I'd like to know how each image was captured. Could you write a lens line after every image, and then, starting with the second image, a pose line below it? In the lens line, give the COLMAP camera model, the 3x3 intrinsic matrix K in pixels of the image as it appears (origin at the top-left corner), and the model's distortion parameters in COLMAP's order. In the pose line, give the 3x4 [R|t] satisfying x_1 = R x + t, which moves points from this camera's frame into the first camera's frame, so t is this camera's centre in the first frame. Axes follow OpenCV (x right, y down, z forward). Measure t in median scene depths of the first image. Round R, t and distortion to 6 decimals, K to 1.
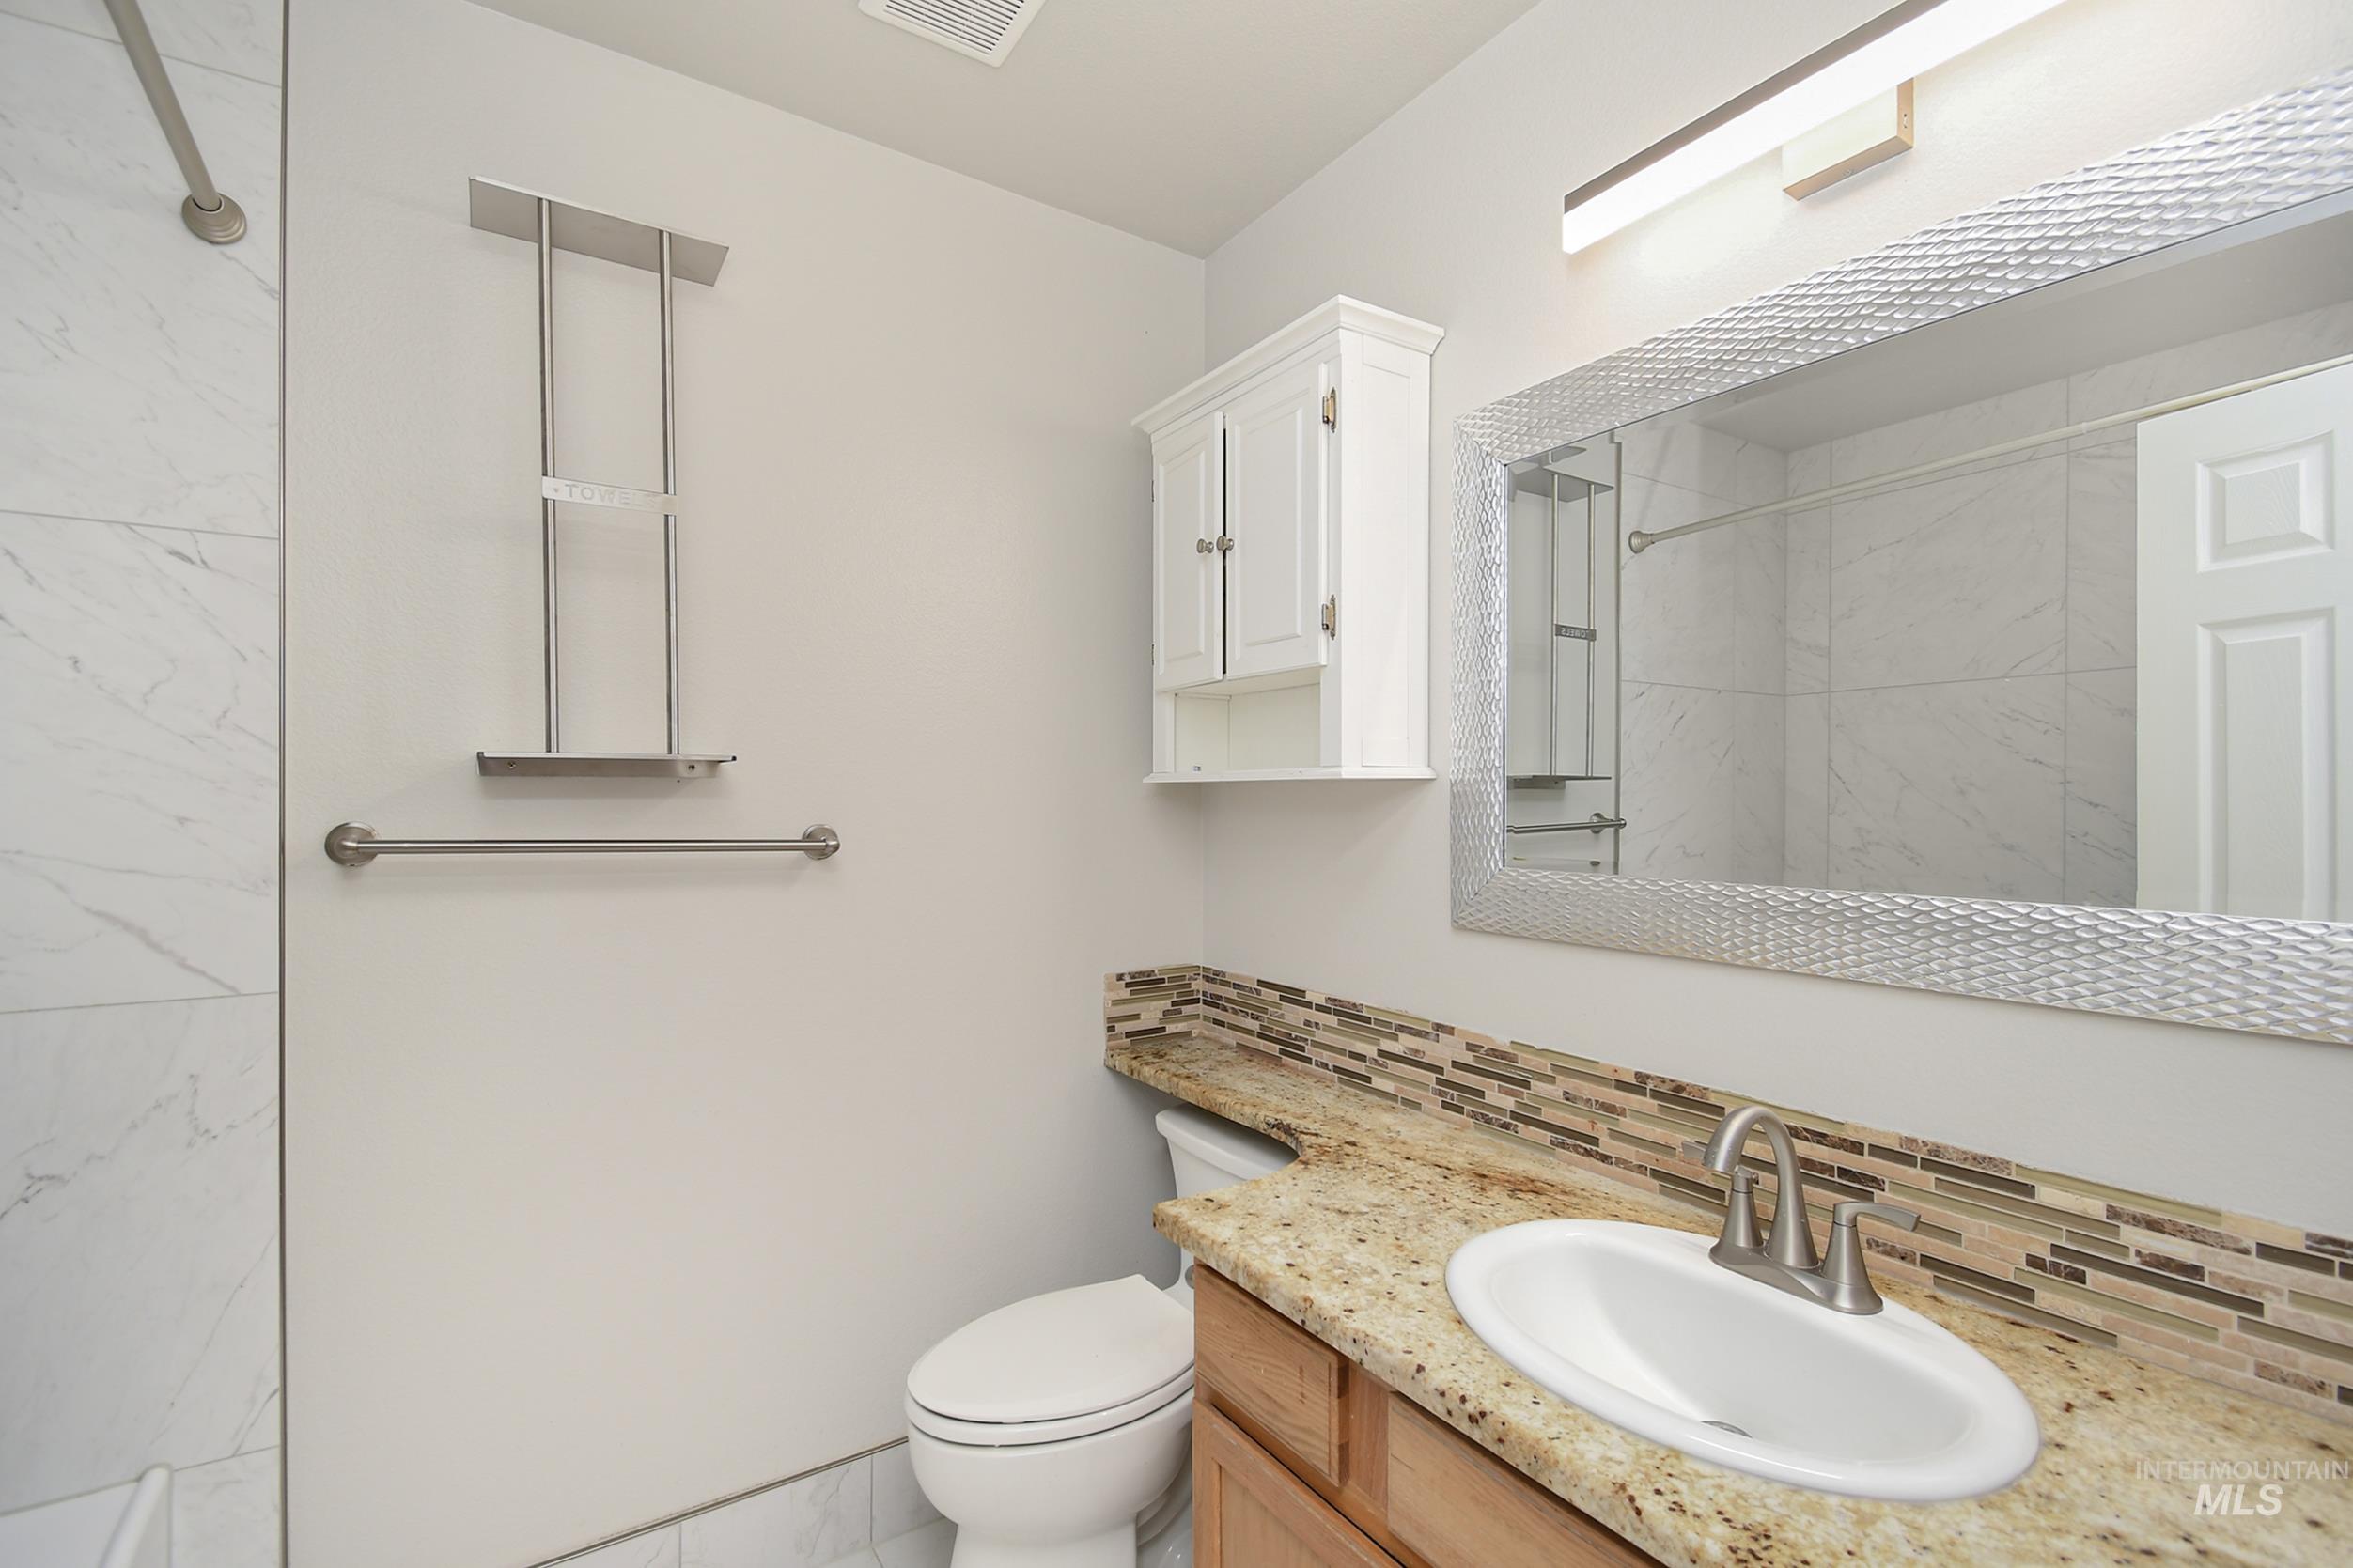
lens RADIAL K [[1071.8, 0, 1183.8], [0, 1071.8, 800.4], [0, 0, 1]] dist [-0.003086, -0.002733]
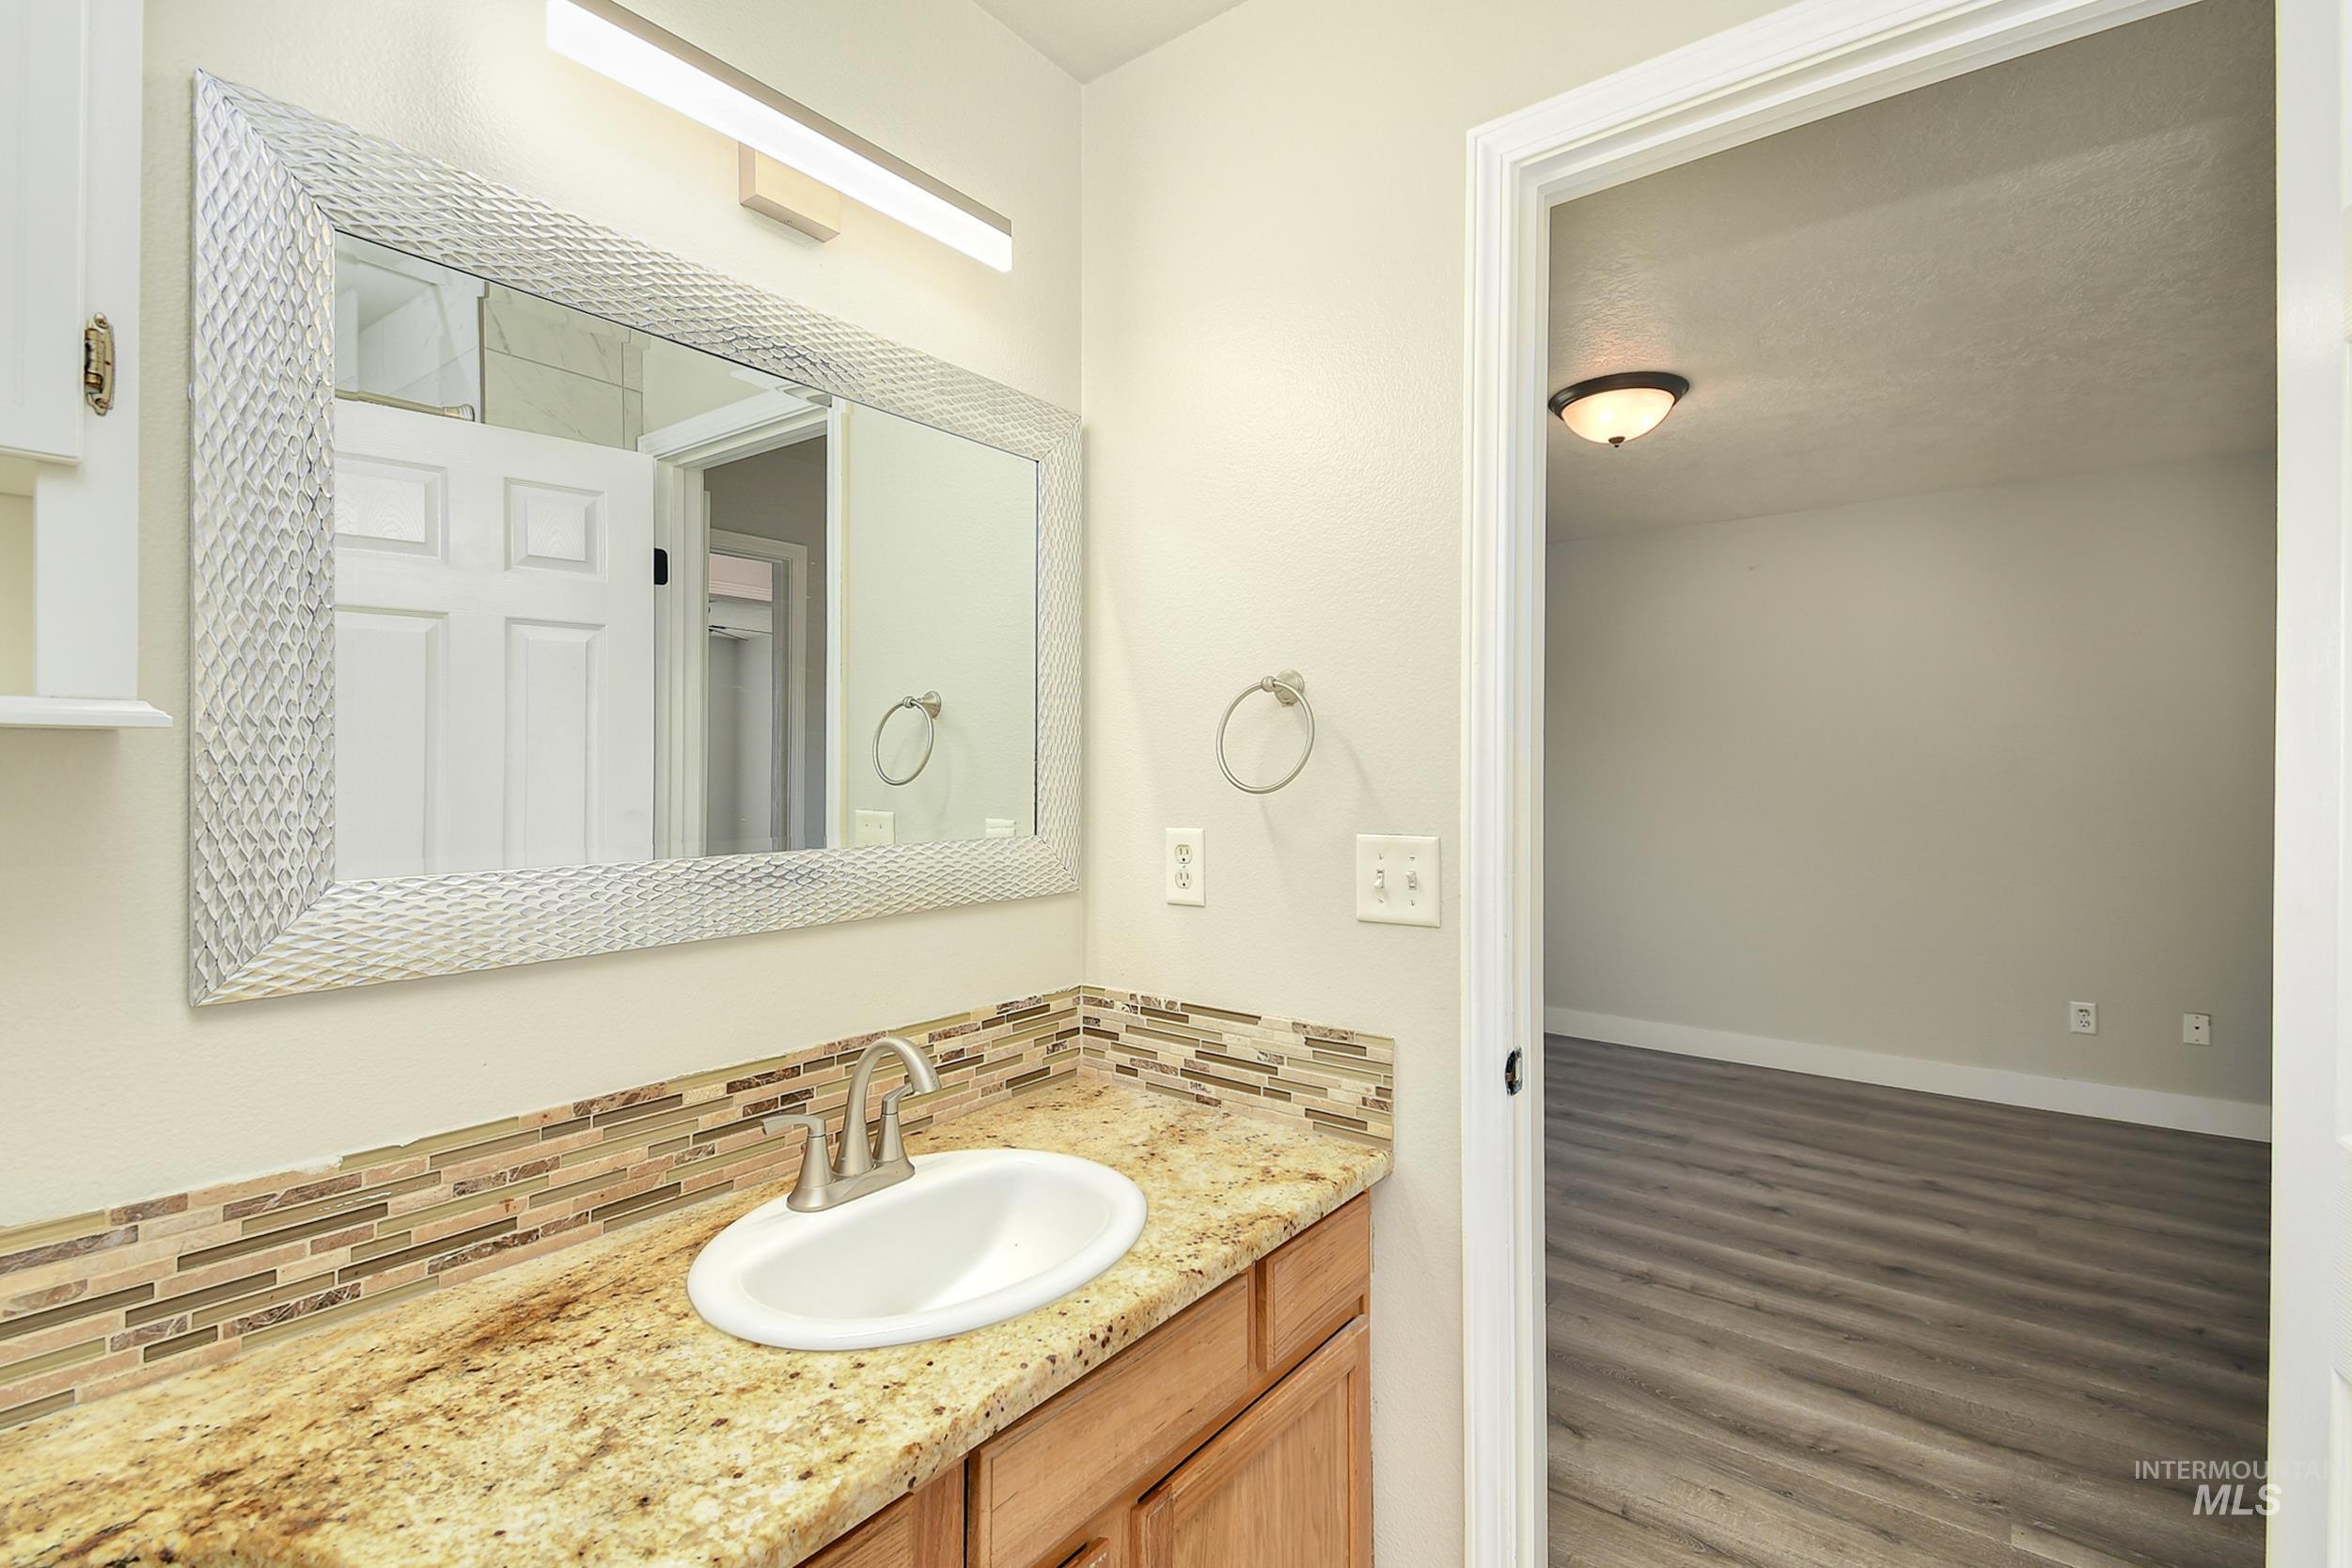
lens RADIAL K [[1071.4, 0, 1173.3], [0, 1071.4, 765.2], [0, 0, 1]] dist [-0.003086, -0.002733]
pose [[-0.342899, 0.004395, 0.939362, -0.519213], [0.002254, 0.999990, -0.003856, -0.001234], [-0.939370, 0.000795, -0.342905, 0.876493]]
